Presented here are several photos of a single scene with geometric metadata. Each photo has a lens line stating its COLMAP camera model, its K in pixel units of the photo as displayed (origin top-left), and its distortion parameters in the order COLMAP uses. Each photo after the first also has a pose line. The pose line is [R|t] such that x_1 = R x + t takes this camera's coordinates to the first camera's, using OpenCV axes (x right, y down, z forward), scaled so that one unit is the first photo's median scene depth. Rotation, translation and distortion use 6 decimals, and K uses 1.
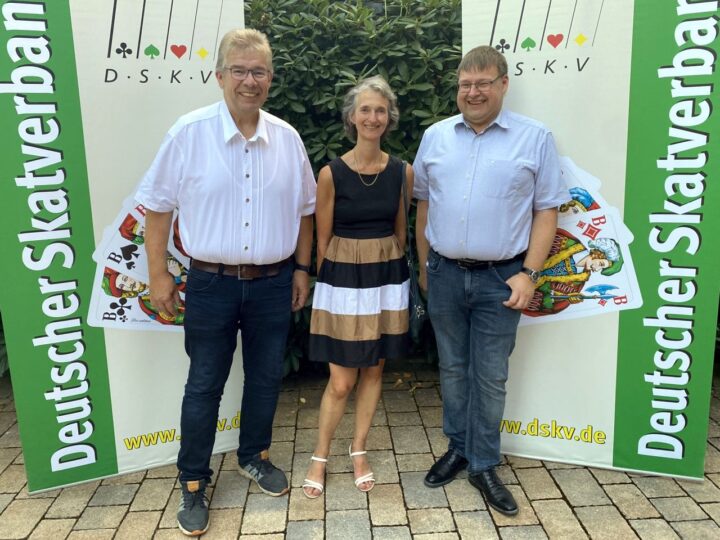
lens RADIAL K [[563.5, 0, 355.2], [0, 563.5, 243.8], [0, 0, 1]] dist [-0.011657, 0.022289]
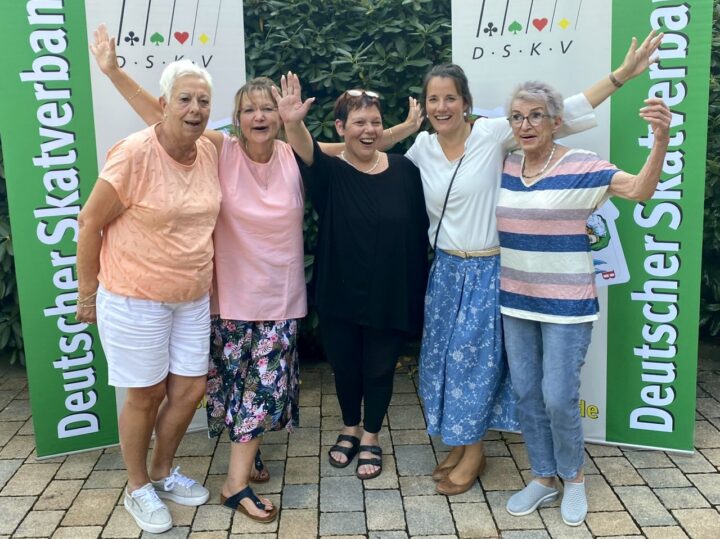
lens RADIAL K [[683.0, 0, 340.2], [0, 683.0, 219.3], [0, 0, 1]] dist [-0.015025, 0.022777]
pose [[0.999339, -0.000521, -0.036357, 0.029924], [0.000014, 0.999903, -0.013931, 0.016868], [0.036361, 0.013921, 0.999242, -0.258640]]
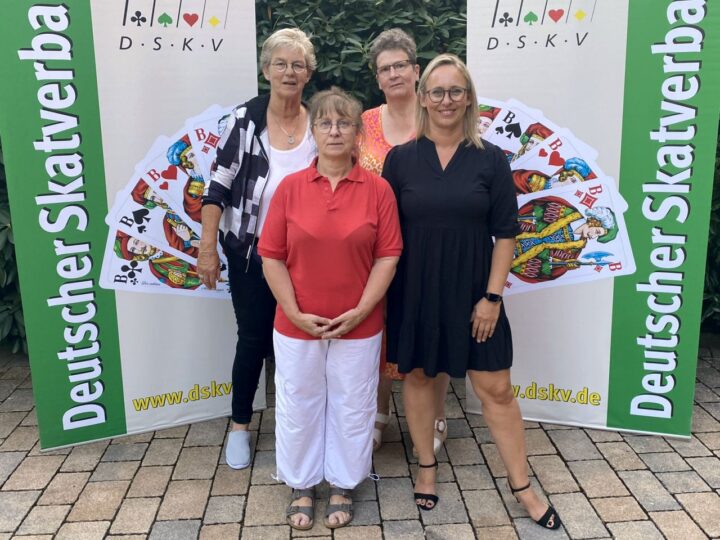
lens RADIAL K [[630.5, 0, 367.1], [0, 630.5, 236.5], [0, 0, 1]] dist [-0.019160, 0.032038]
pose [[0.999685, 0.008191, 0.023712, -0.016815], [-0.008777, 0.999657, 0.024692, 0.020369], [-0.023502, -0.024892, 0.999414, -0.155233]]
